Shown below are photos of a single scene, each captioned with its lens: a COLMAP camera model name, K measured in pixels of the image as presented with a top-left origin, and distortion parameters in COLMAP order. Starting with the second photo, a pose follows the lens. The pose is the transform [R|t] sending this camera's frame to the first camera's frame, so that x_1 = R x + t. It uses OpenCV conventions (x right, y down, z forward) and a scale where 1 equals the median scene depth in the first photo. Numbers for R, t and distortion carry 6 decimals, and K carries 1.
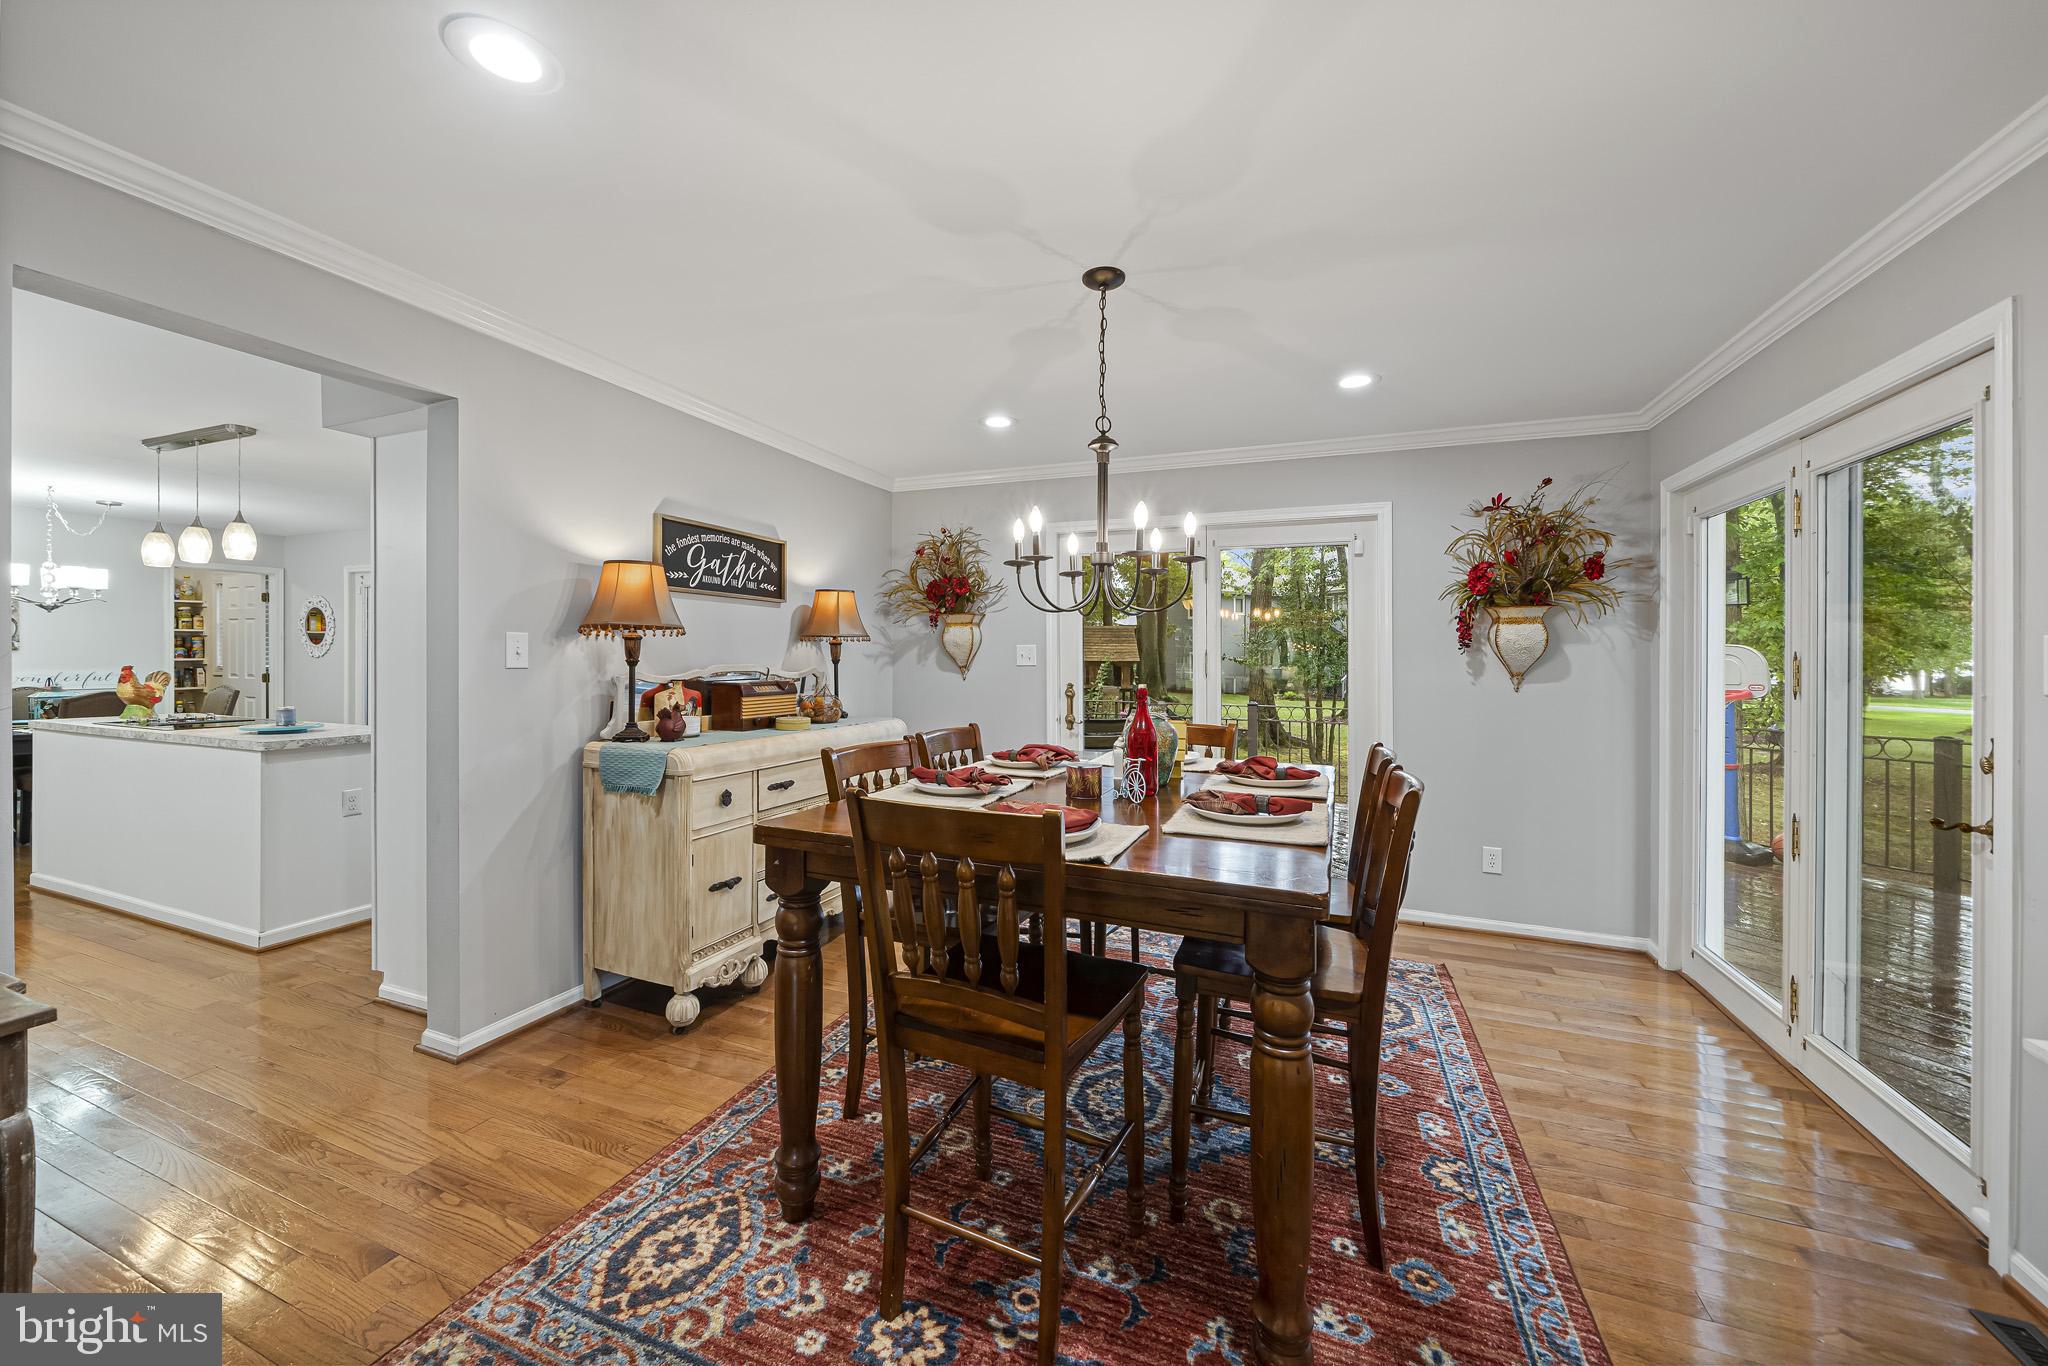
lens RADIAL K [[763.2, 0, 981.9], [0, 763.2, 659.0], [0, 0, 1]] dist [-0.002714, -0.000159]
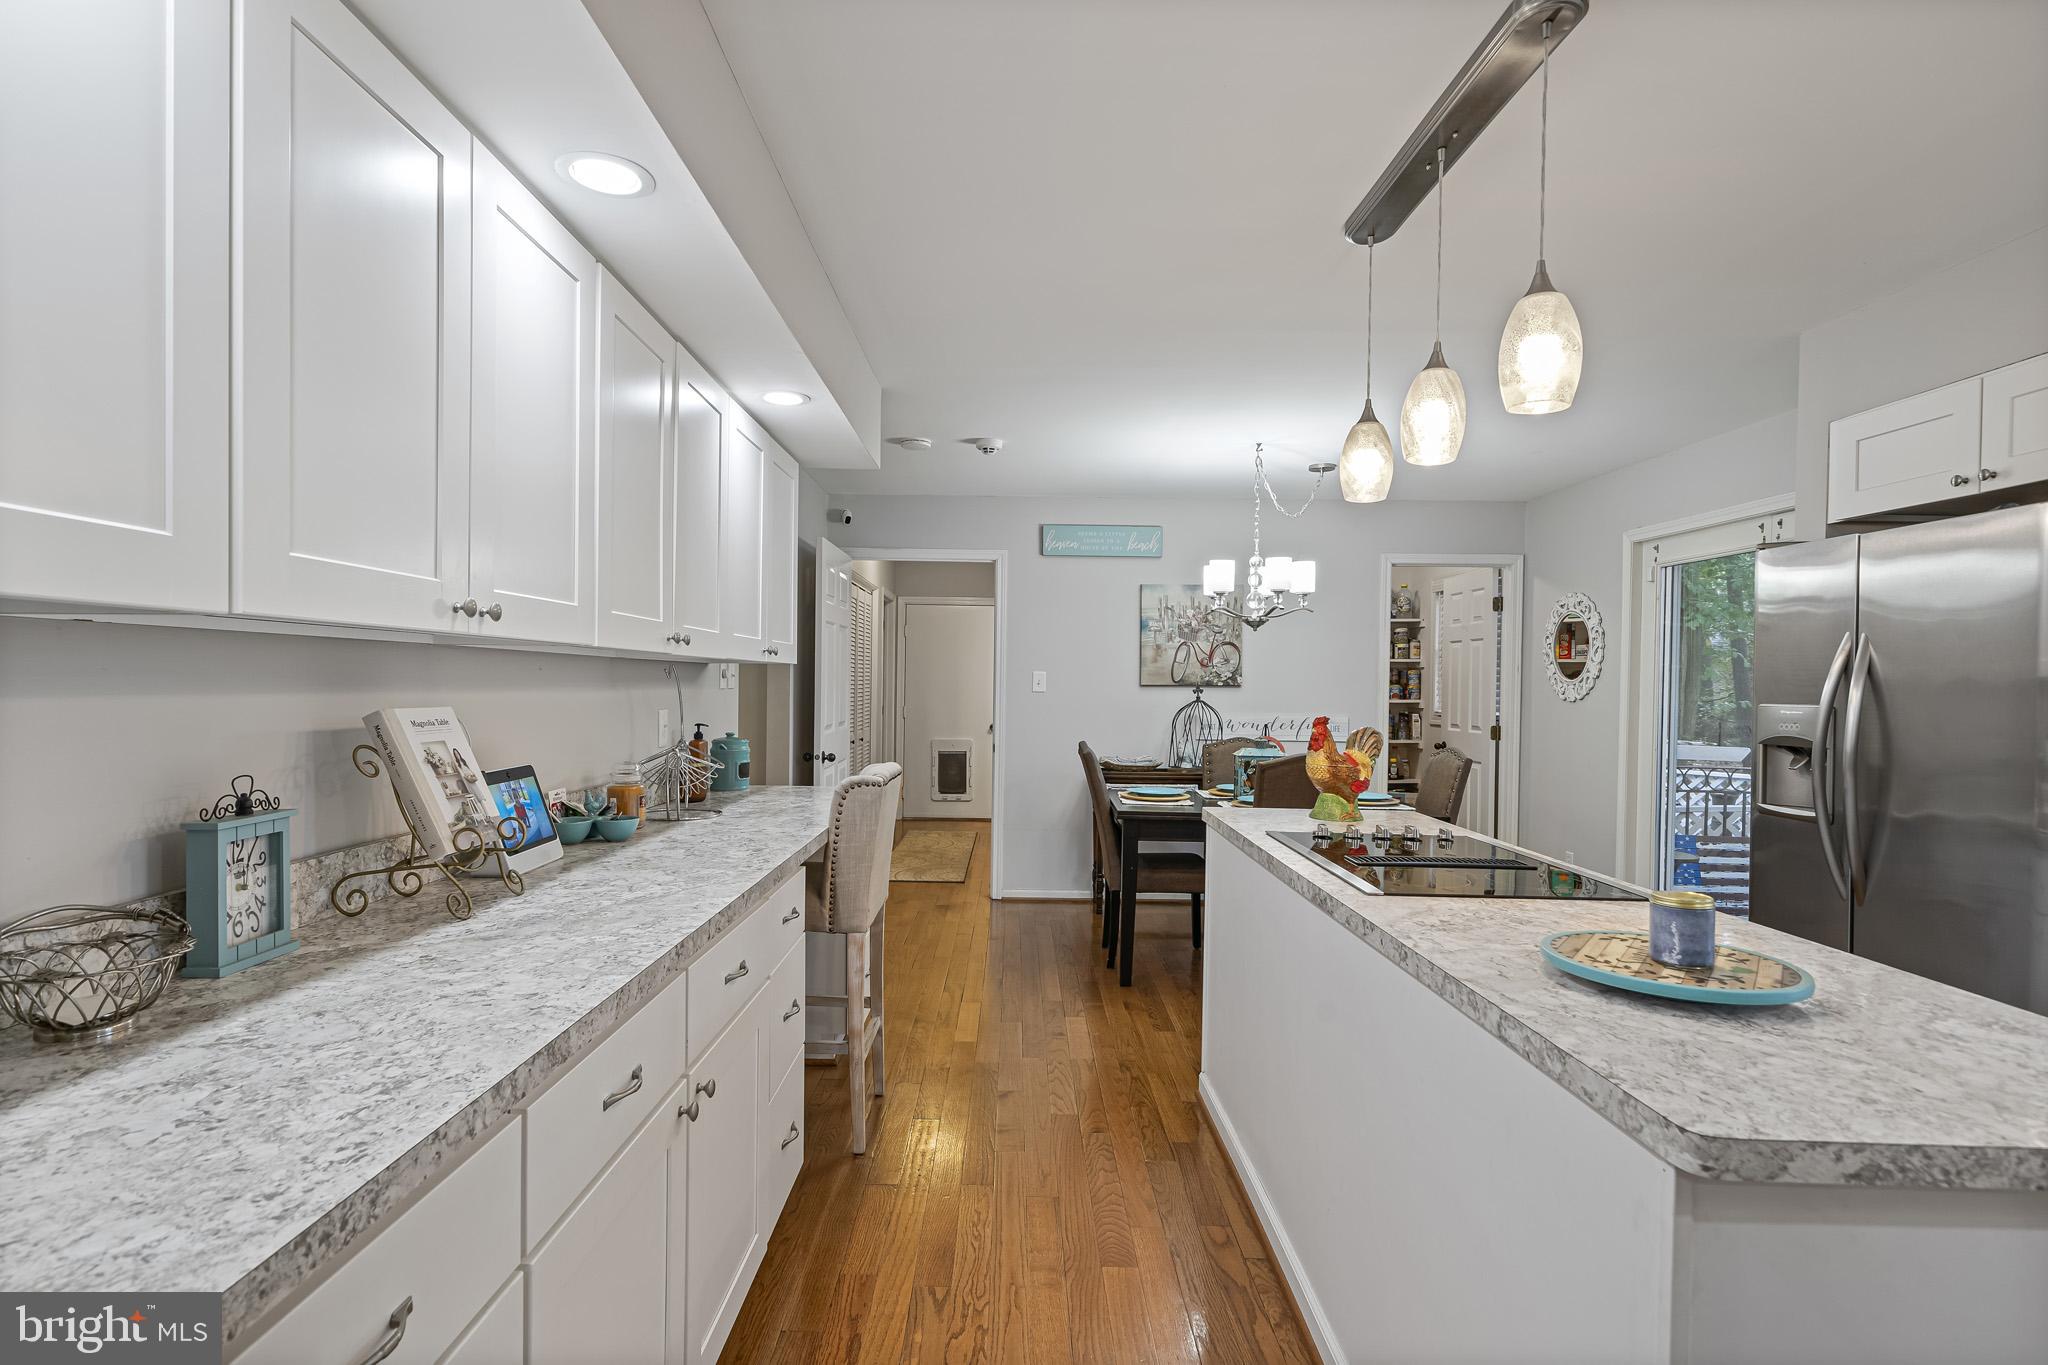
lens RADIAL K [[1025.4, 0, 1030.8], [0, 1025.4, 687.1], [0, 0, 1]] dist [-0.001688, 0.000119]
pose [[0.406410, 0.002836, -0.913687, -0.390662], [-0.017381, 0.999838, -0.004627, -0.003166], [0.913526, 0.017761, 0.406393, 0.368744]]
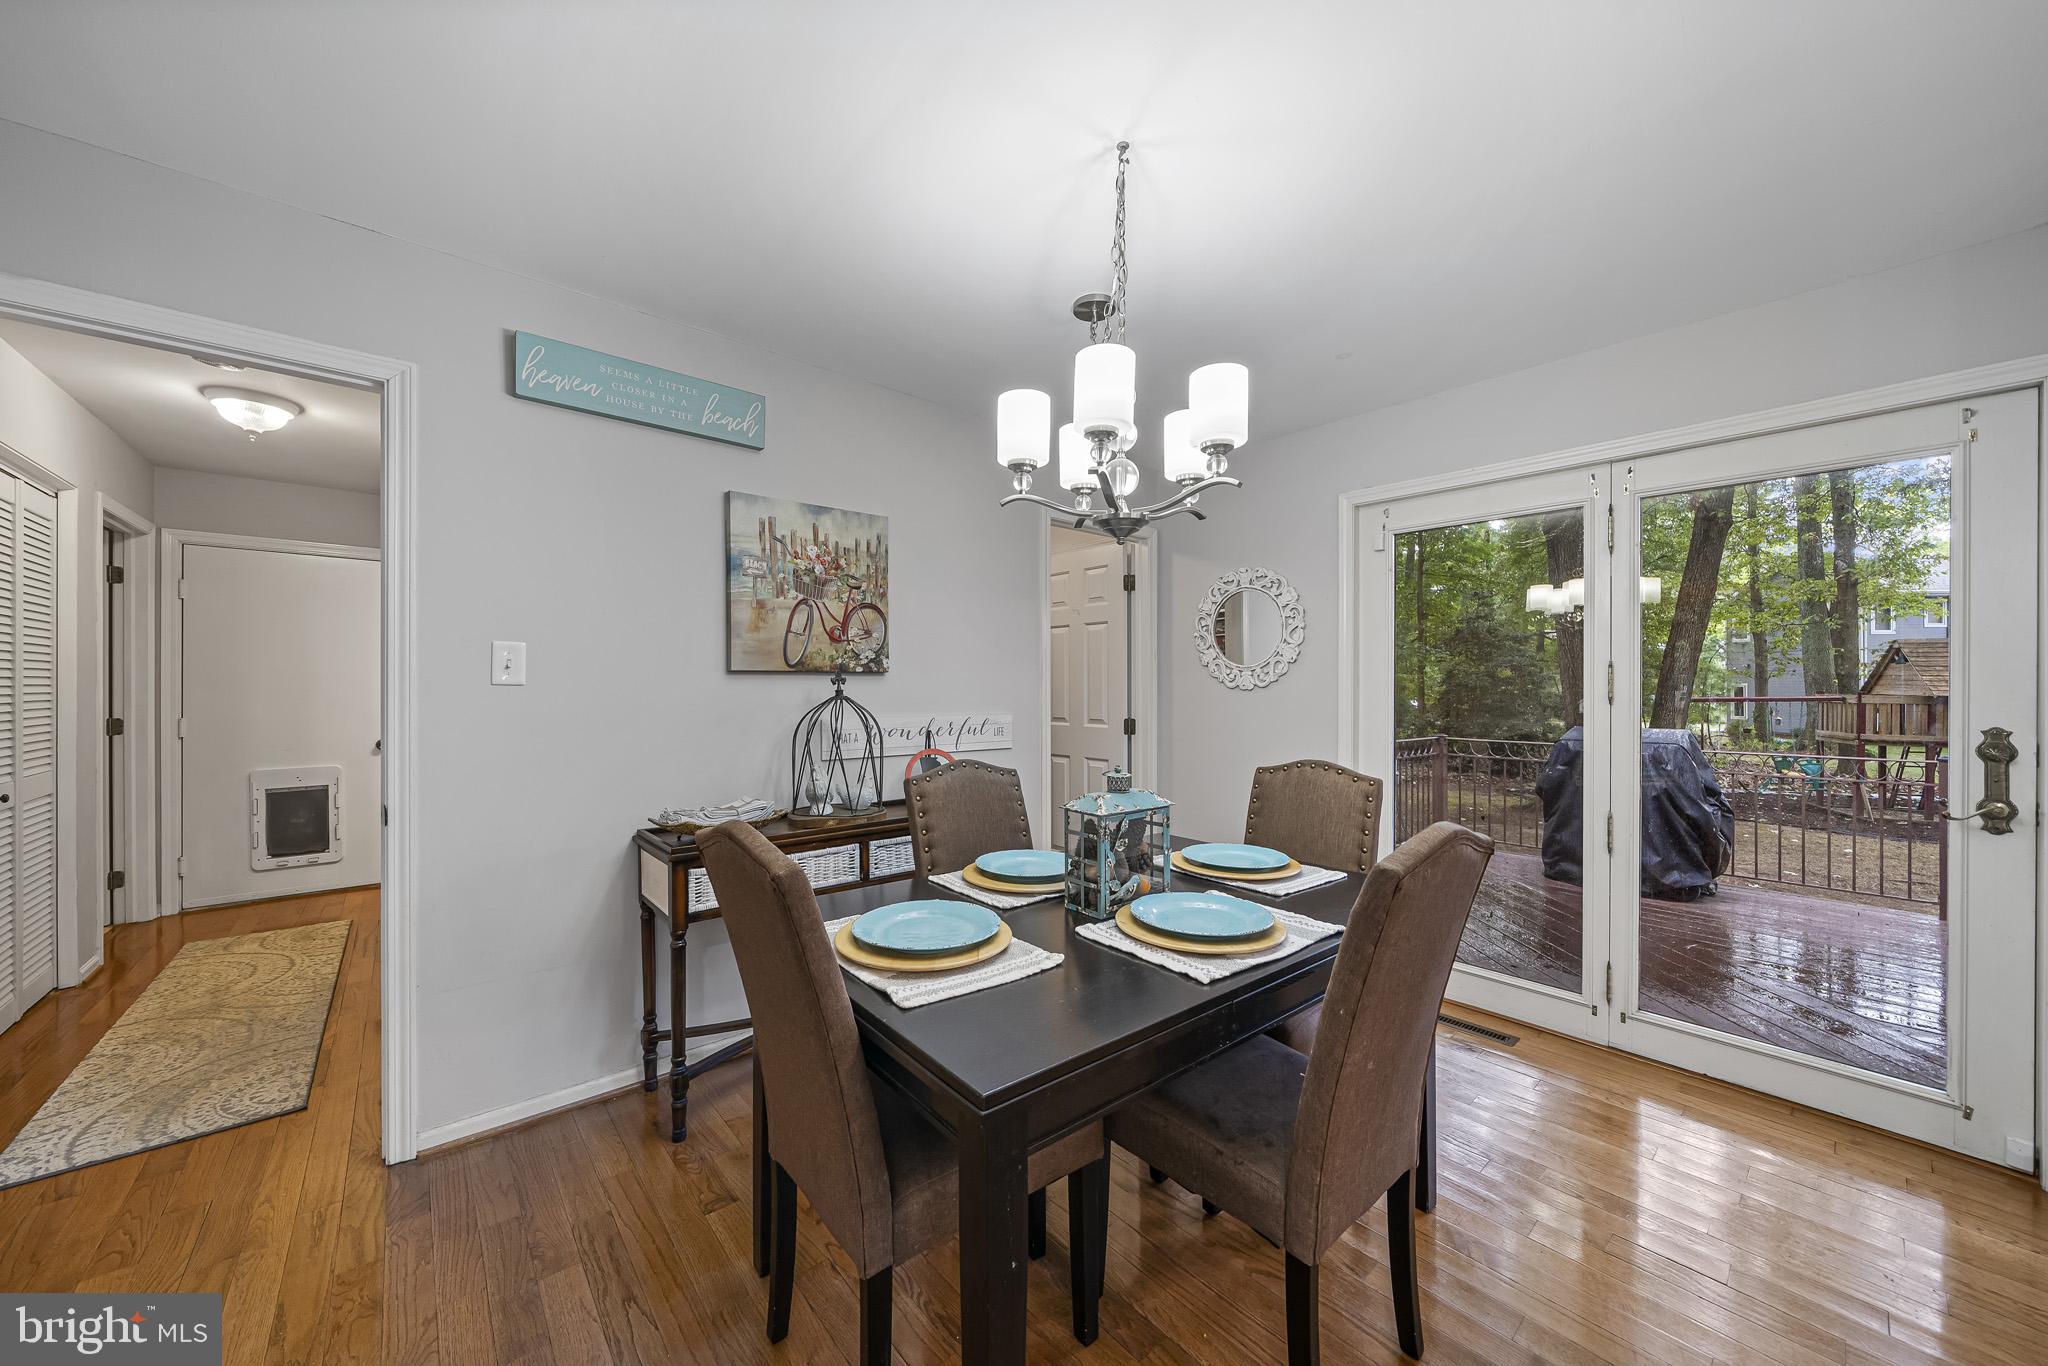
lens RADIAL K [[740.3, 0, 1032.1], [0, 740.3, 691.8], [0, 0, 1]] dist [-0.008660, 0.000988]
pose [[0.894149, -0.002092, -0.447765, -0.933987], [0.000243, 0.999991, -0.004187, 0.001422], [0.447770, 0.003635, 0.894142, 0.586855]]
